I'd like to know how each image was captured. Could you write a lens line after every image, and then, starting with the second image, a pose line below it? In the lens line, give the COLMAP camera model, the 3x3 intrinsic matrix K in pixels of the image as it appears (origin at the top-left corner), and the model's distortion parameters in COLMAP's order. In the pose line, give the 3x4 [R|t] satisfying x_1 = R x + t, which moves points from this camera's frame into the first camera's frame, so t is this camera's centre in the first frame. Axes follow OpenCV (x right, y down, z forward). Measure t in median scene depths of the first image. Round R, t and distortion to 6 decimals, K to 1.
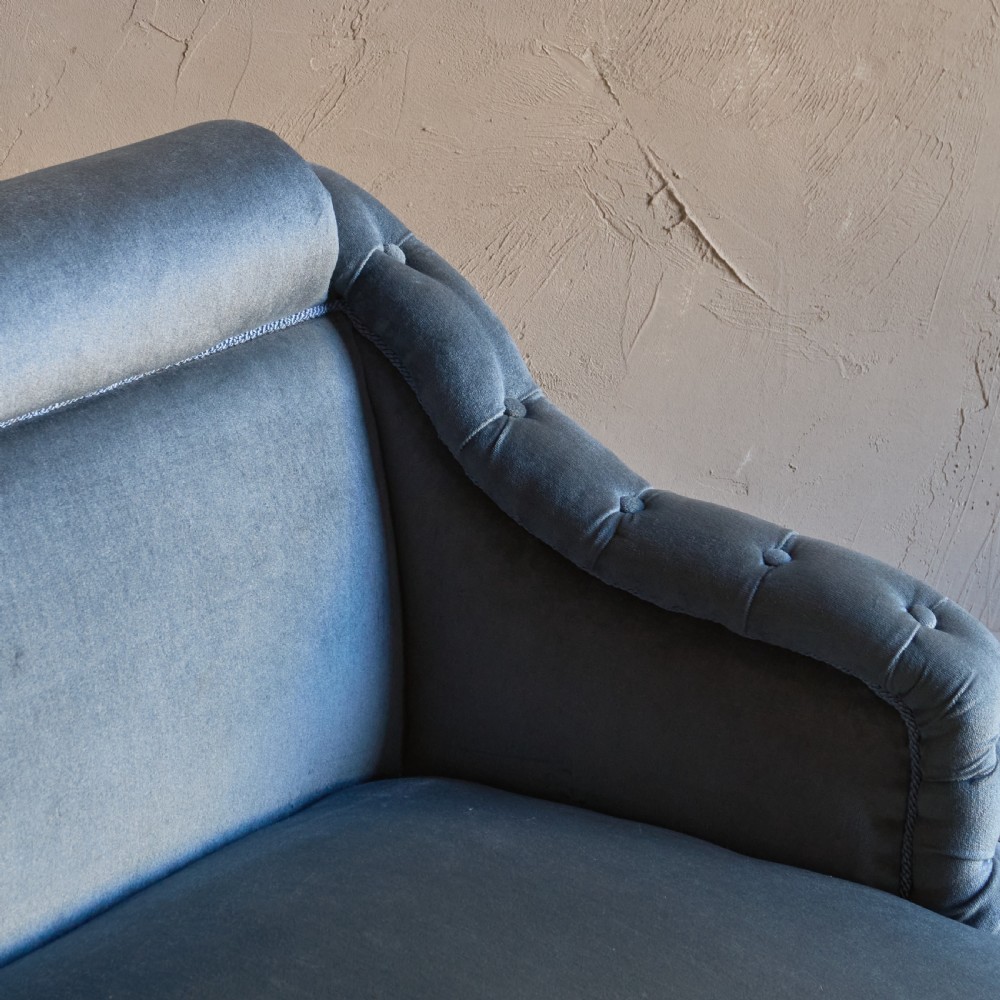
lens RADIAL K [[3337.1, 0, 407.3], [0, 3337.1, 498.8], [0, 0, 1]] dist [0.010365, 0.922191]
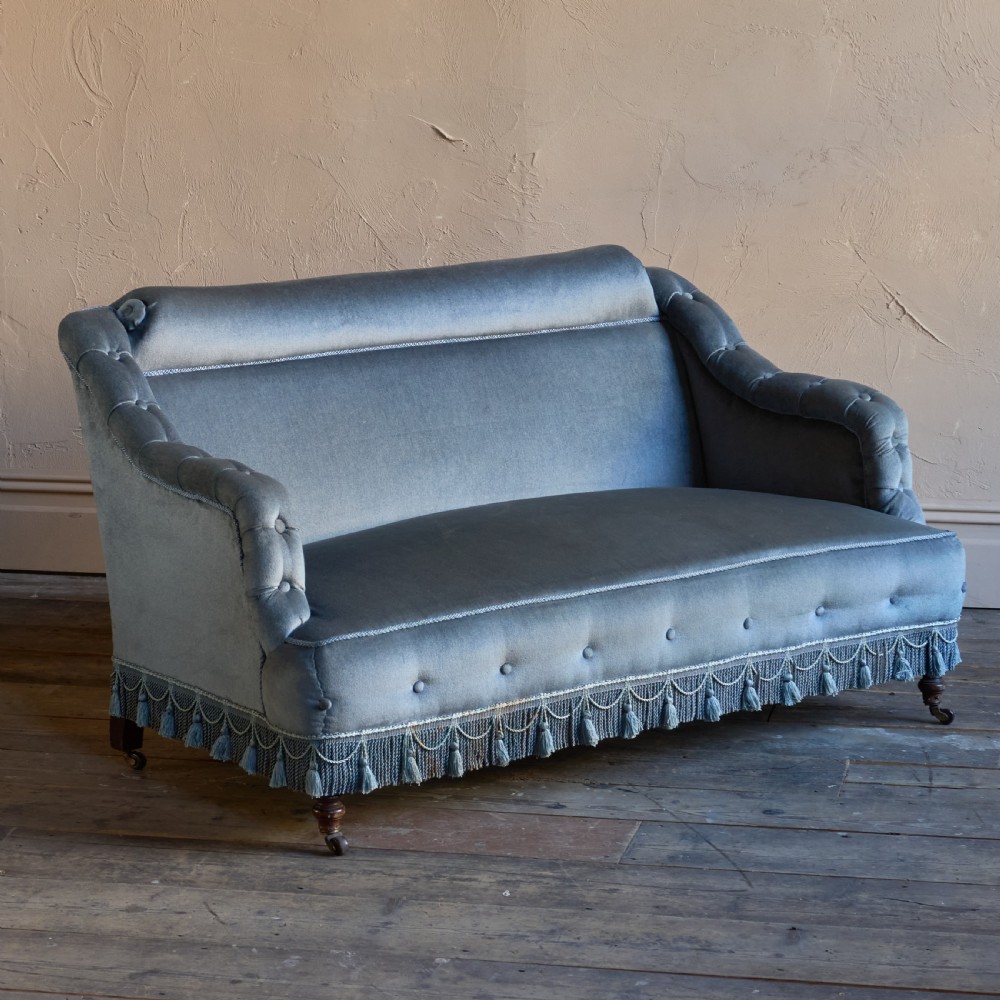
lens RADIAL K [[3158.6, 0, 533.4], [0, 3158.6, 499.8], [0, 0, 1]] dist [-0.011275, -0.168326]
pose [[0.919294, -0.097993, -0.381177, 0.795520], [0.016551, 0.977276, -0.211322, 0.587915], [0.393223, 0.187958, 0.900026, -1.179033]]
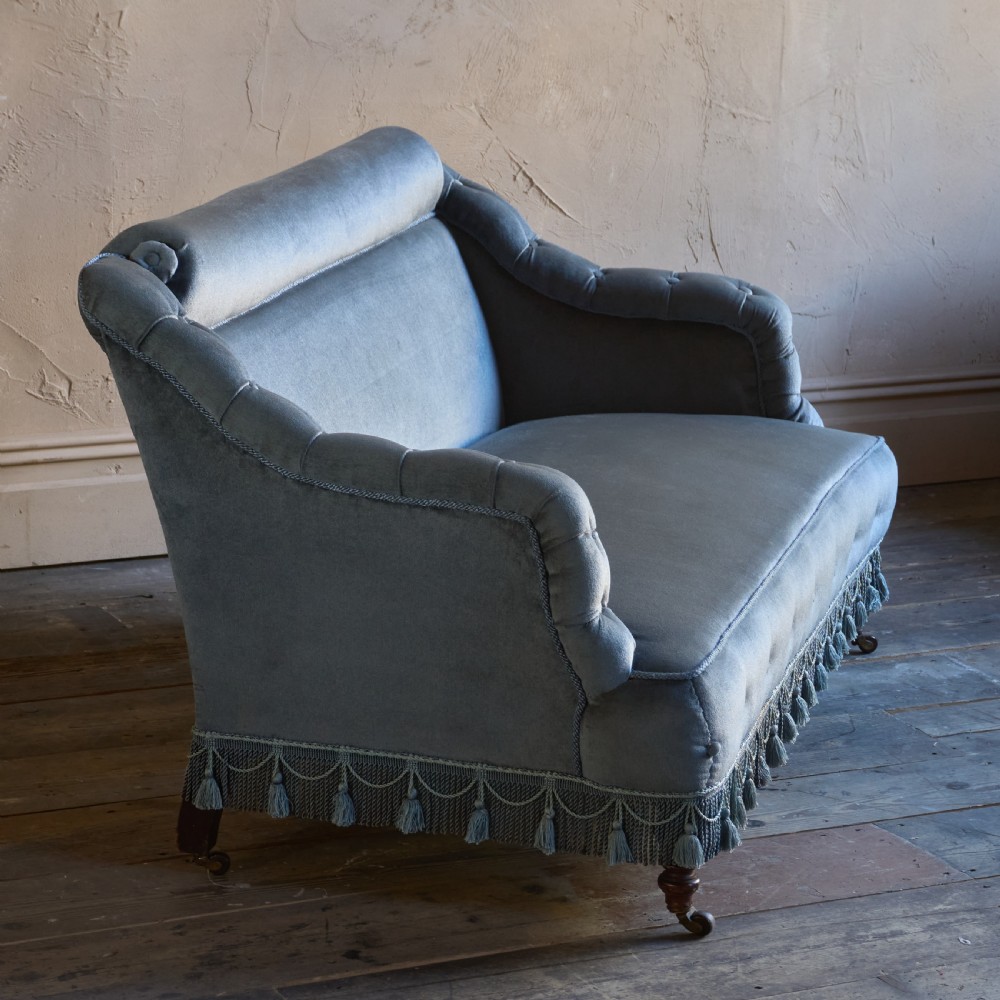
lens RADIAL K [[3291.0, 0, 500.0], [0, 3291.0, 500.0], [0, 0, 1]] dist [0.097264, -1.995758]
pose [[0.954679, -0.197223, 0.222915, -0.482861], [0.218565, 0.972915, -0.075265, 0.282797], [-0.202034, 0.120575, 0.971928, -0.989652]]
